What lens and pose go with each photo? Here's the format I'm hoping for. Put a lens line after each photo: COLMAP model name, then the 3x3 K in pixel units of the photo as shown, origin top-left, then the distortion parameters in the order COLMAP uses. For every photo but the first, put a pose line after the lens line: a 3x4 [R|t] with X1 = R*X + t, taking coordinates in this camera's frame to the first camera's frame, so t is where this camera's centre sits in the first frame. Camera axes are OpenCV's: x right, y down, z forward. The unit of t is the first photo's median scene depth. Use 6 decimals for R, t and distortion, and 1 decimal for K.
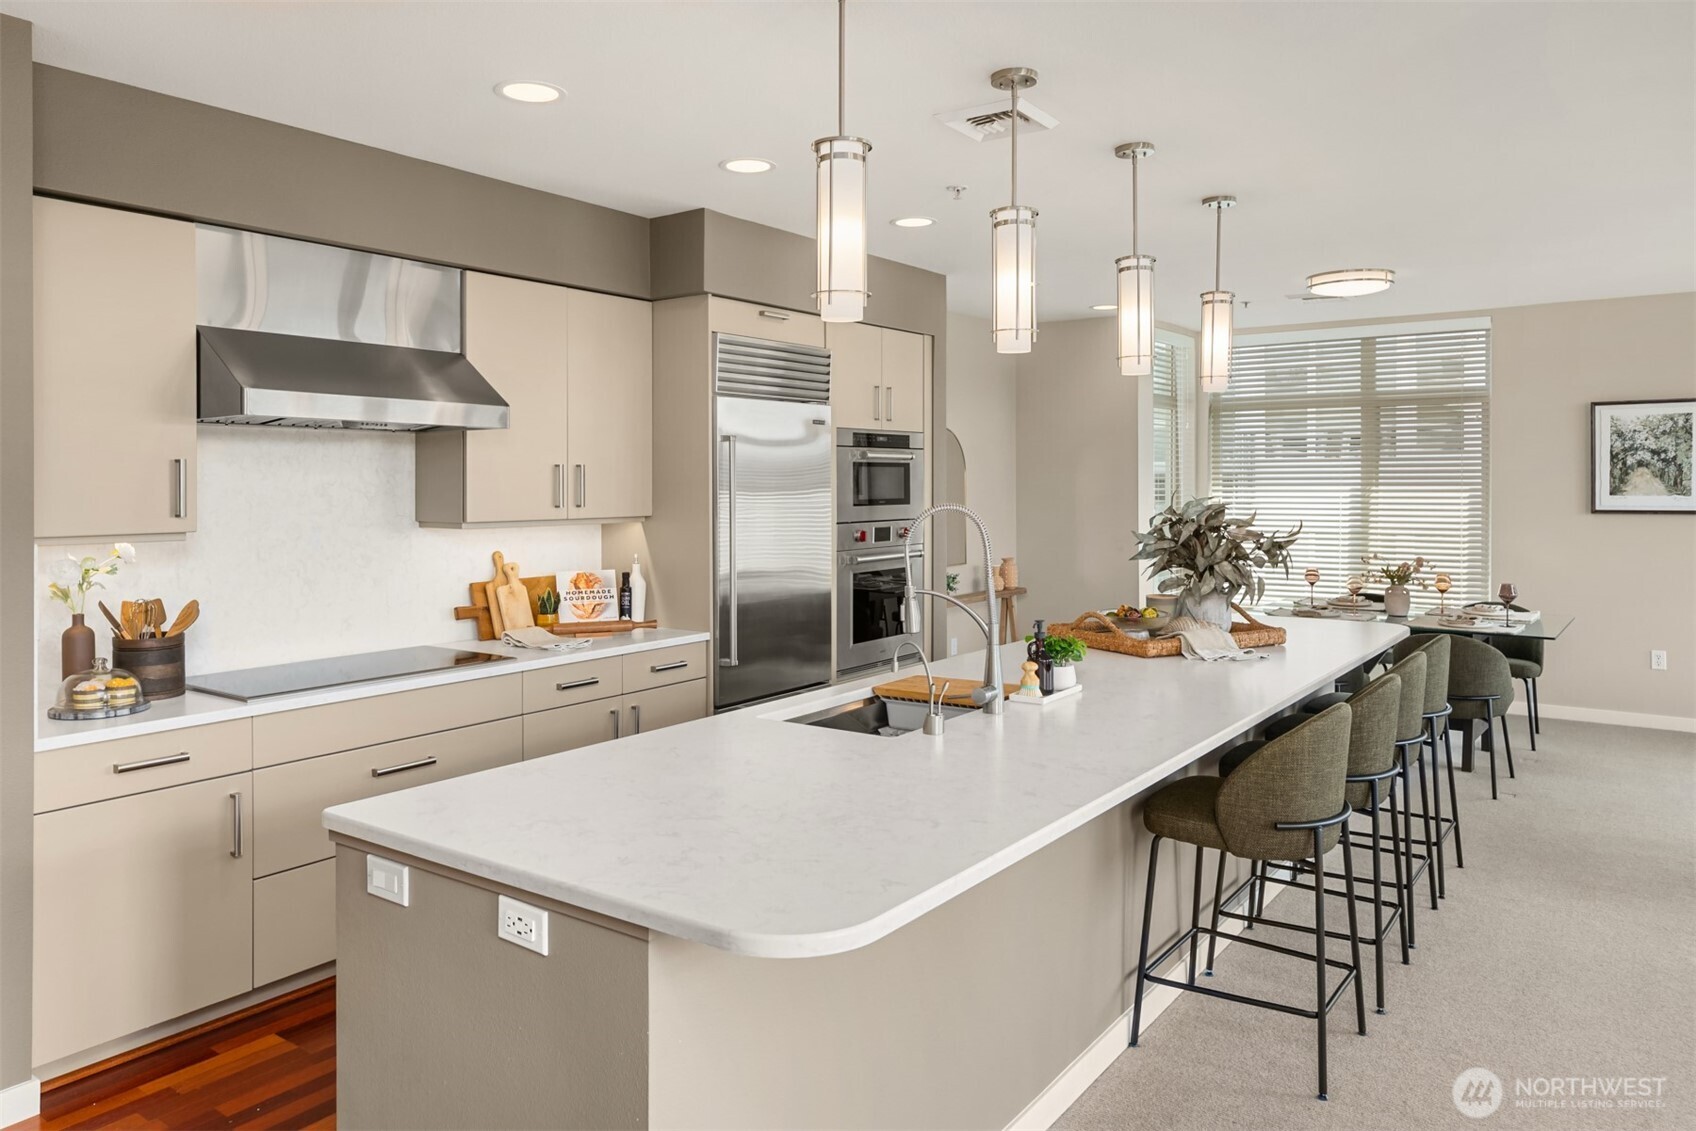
lens RADIAL K [[1170.7, 0, 847.5], [0, 1170.7, 494.1], [0, 0, 1]] dist [0.000498, -0.000411]
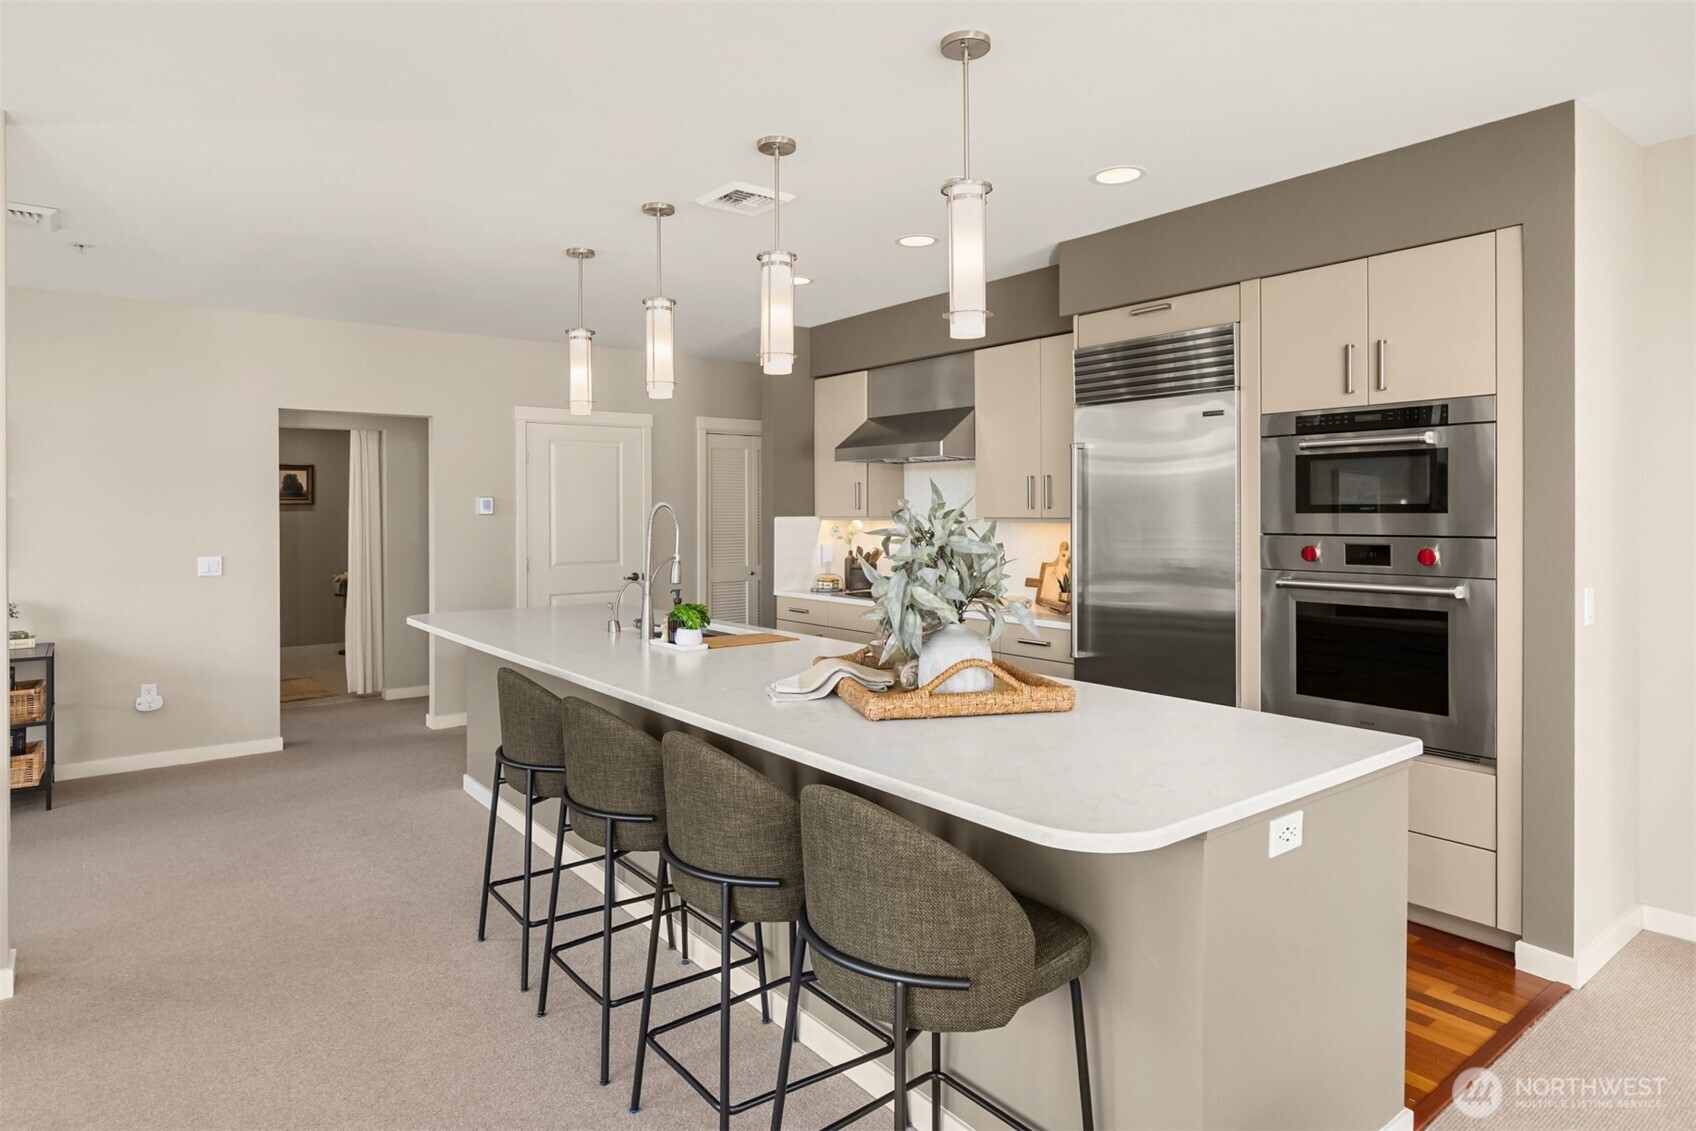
lens RADIAL K [[981.2, 0, 849.9], [0, 981.2, 523.3], [0, 0, 1]] dist [0.000162, 0.000626]
pose [[-0.284655, 0.018025, -0.958460, 0.843099], [-0.005181, 0.999780, 0.020340, 0.006426], [0.958616, 0.010755, -0.284499, 1.086485]]
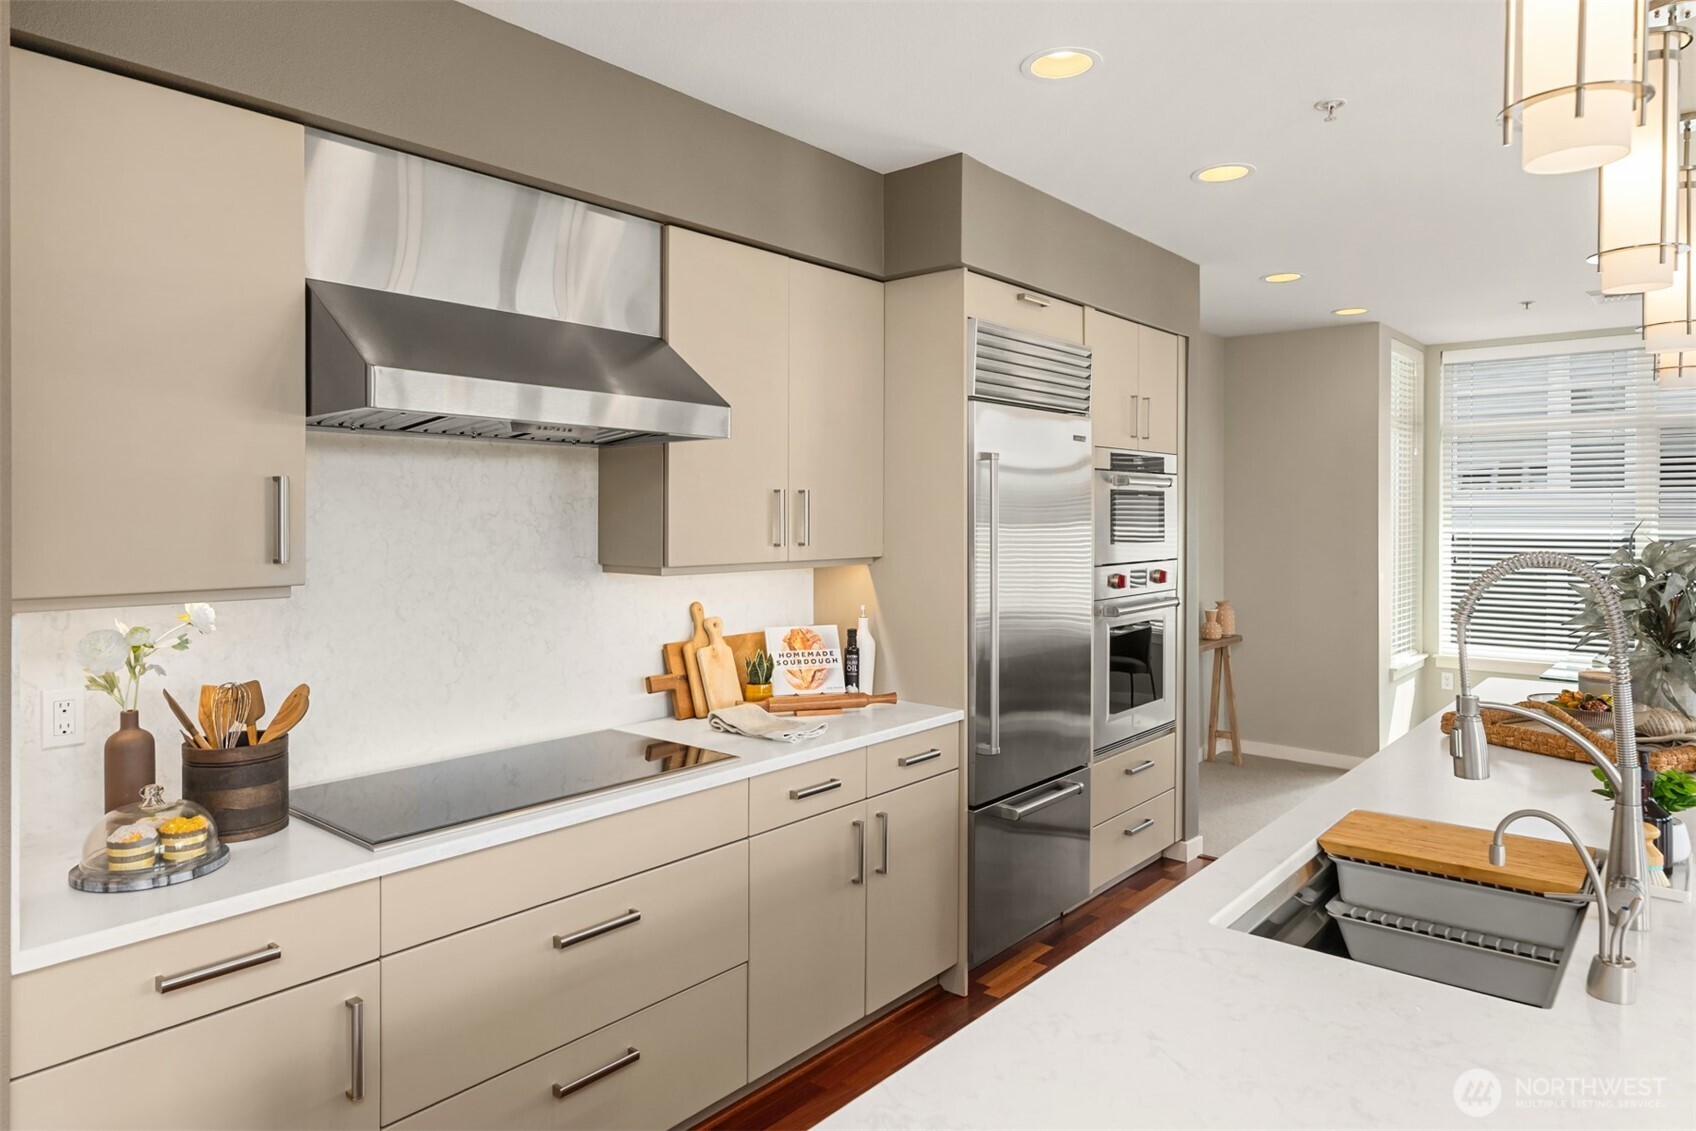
lens RADIAL K [[1032.0, 0, 803.6], [0, 1032.0, 530.3], [0, 0, 1]] dist [-0.004761, -0.000151]
pose [[0.993706, 0.004981, -0.111913, -0.151547], [-0.004405, 0.999976, 0.005396, -0.002687], [0.111937, -0.004869, 0.993703, 0.327811]]
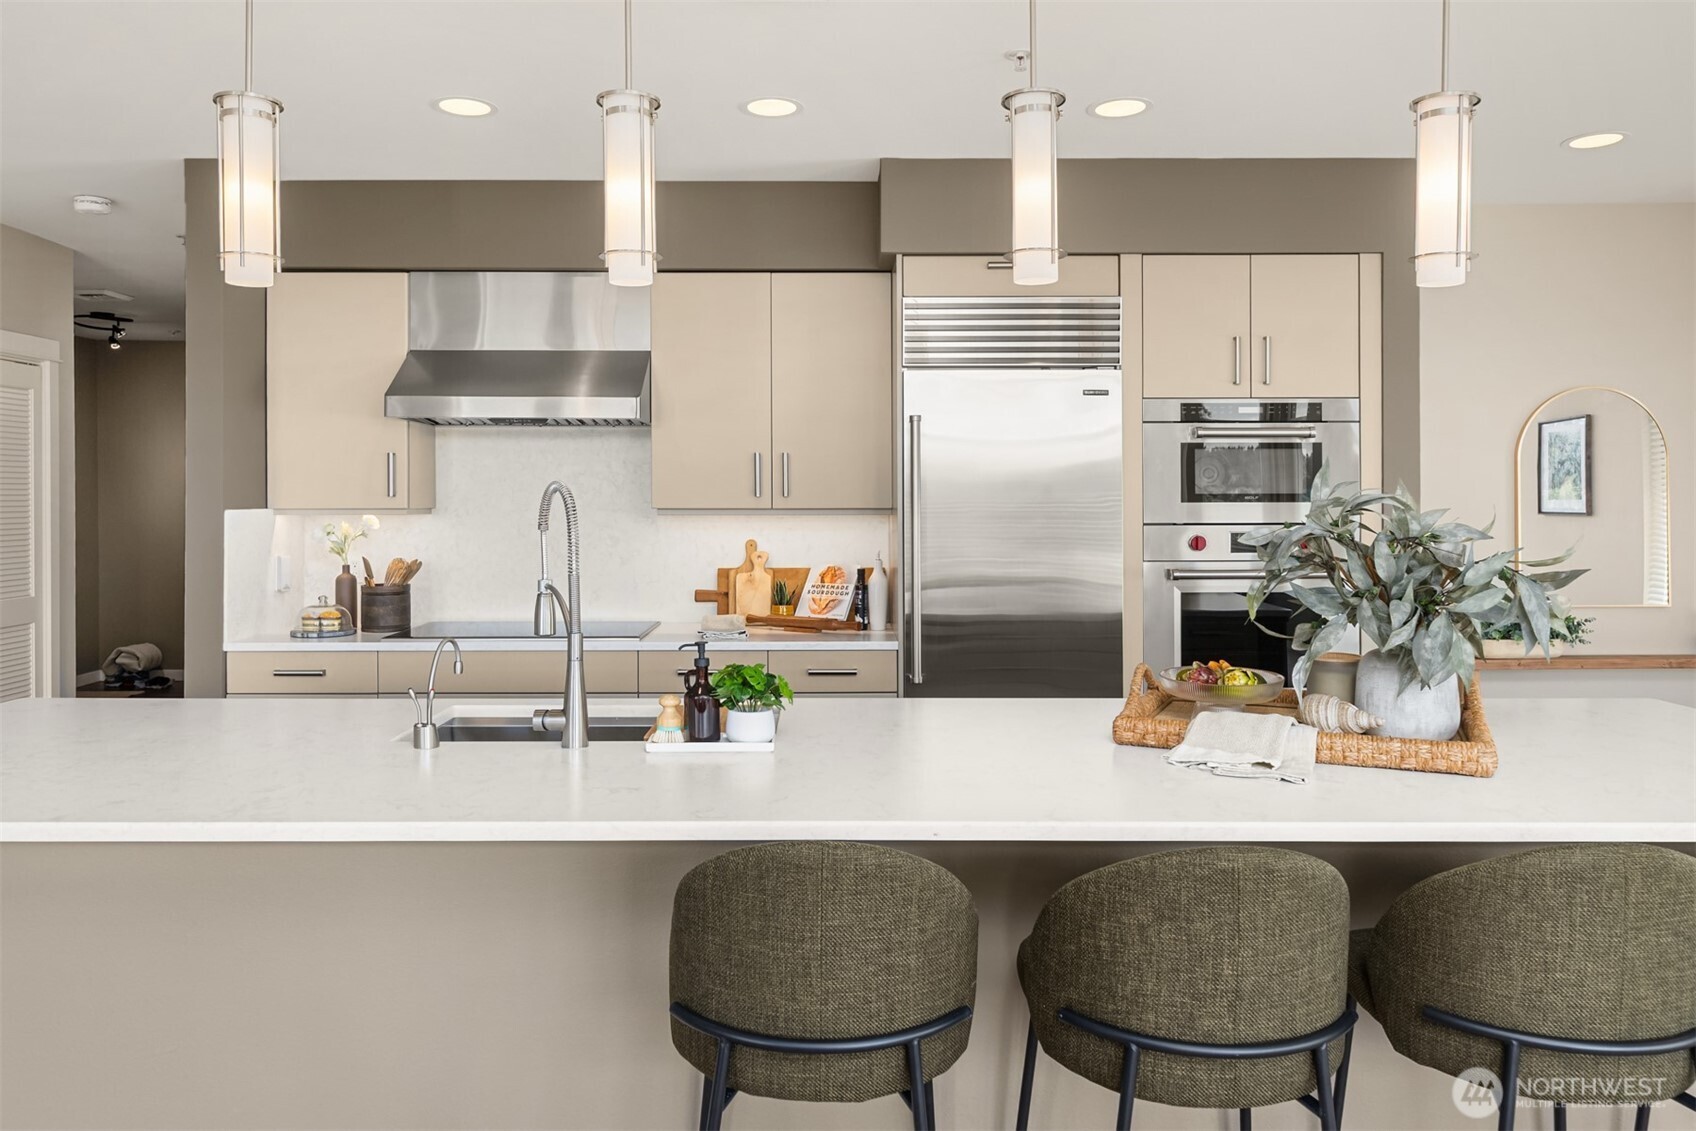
lens RADIAL K [[1170.7, 0, 847.5], [0, 1170.7, 494.1], [0, 0, 1]] dist [0.000498, -0.000411]
pose [[0.576079, 0.000397, -0.817394, 0.588307], [-0.010221, 0.999925, -0.006718, 0.014824], [0.817330, 0.012225, 0.576040, 0.477381]]
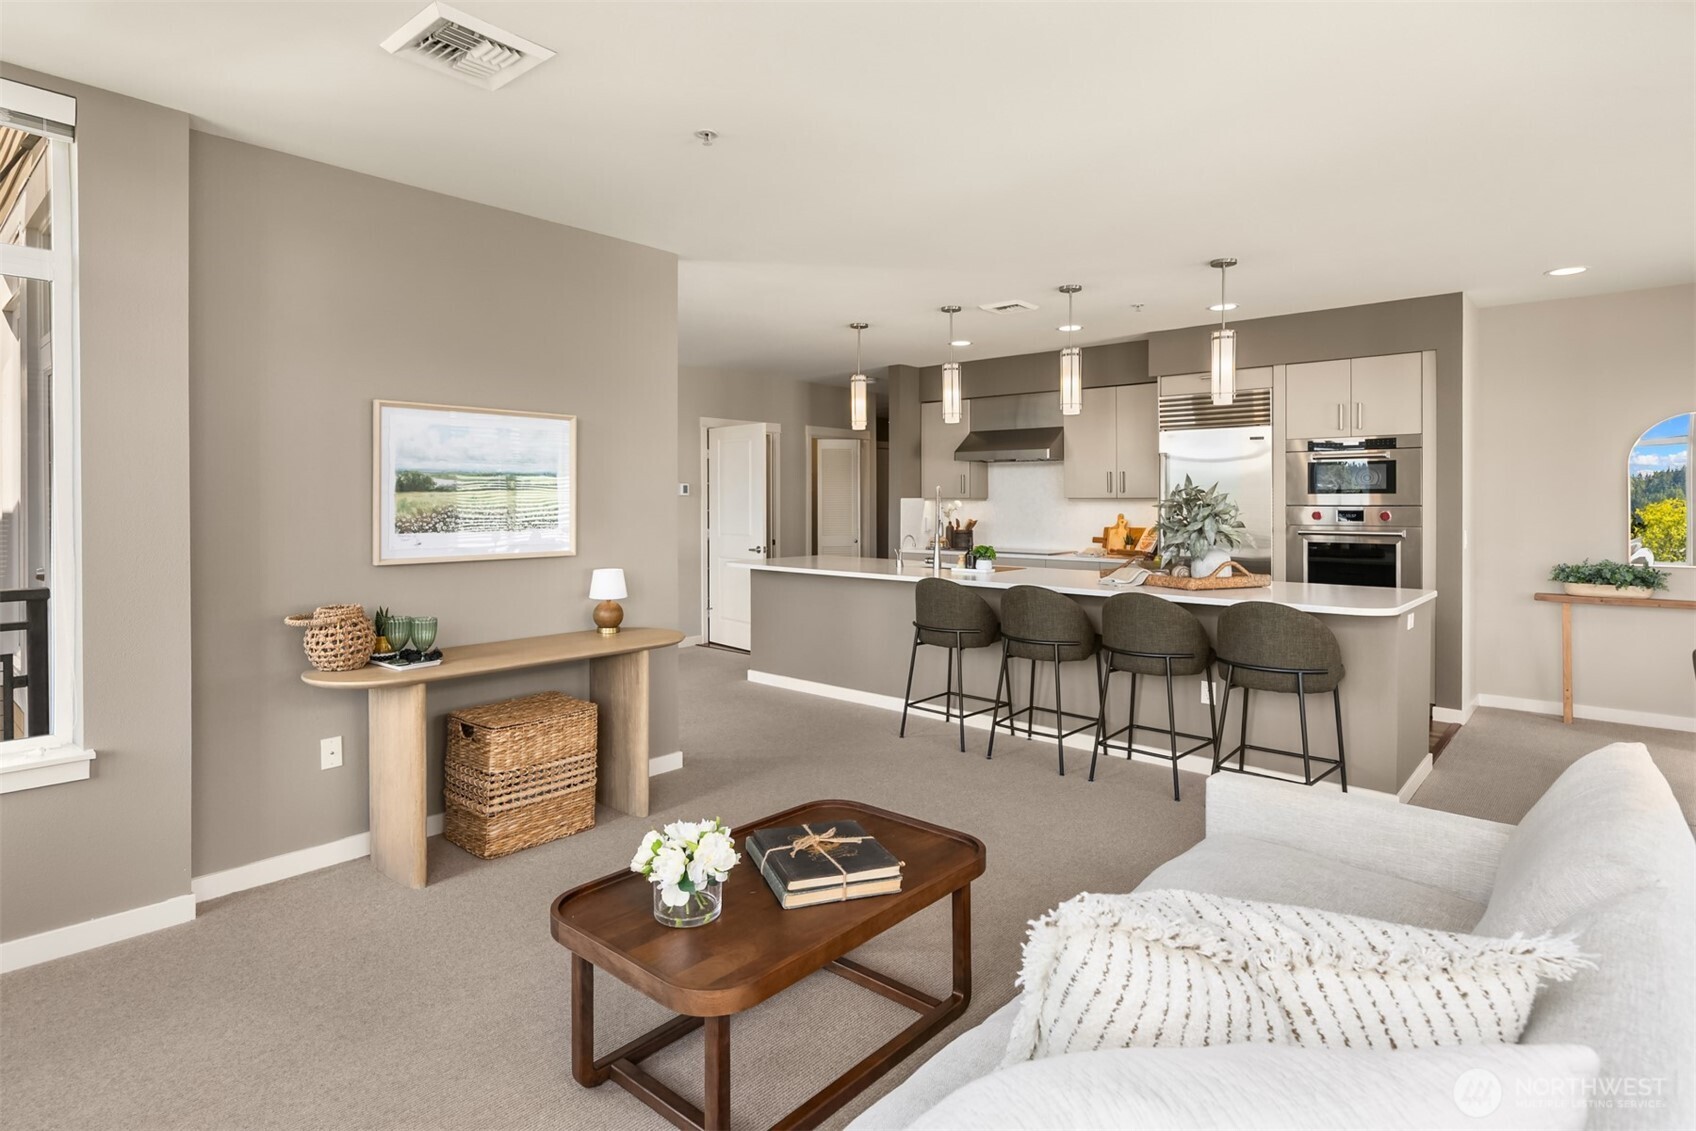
lens RADIAL K [[884.5, 0, 843.2], [0, 884.5, 509.7], [0, 0, 1]] dist [0.002992, -0.000114]
pose [[-0.109526, 0.014433, -0.993879, 1.346169], [-0.010590, 0.999821, 0.015686, 0.022240], [0.993927, 0.012244, -0.109354, 0.677560]]
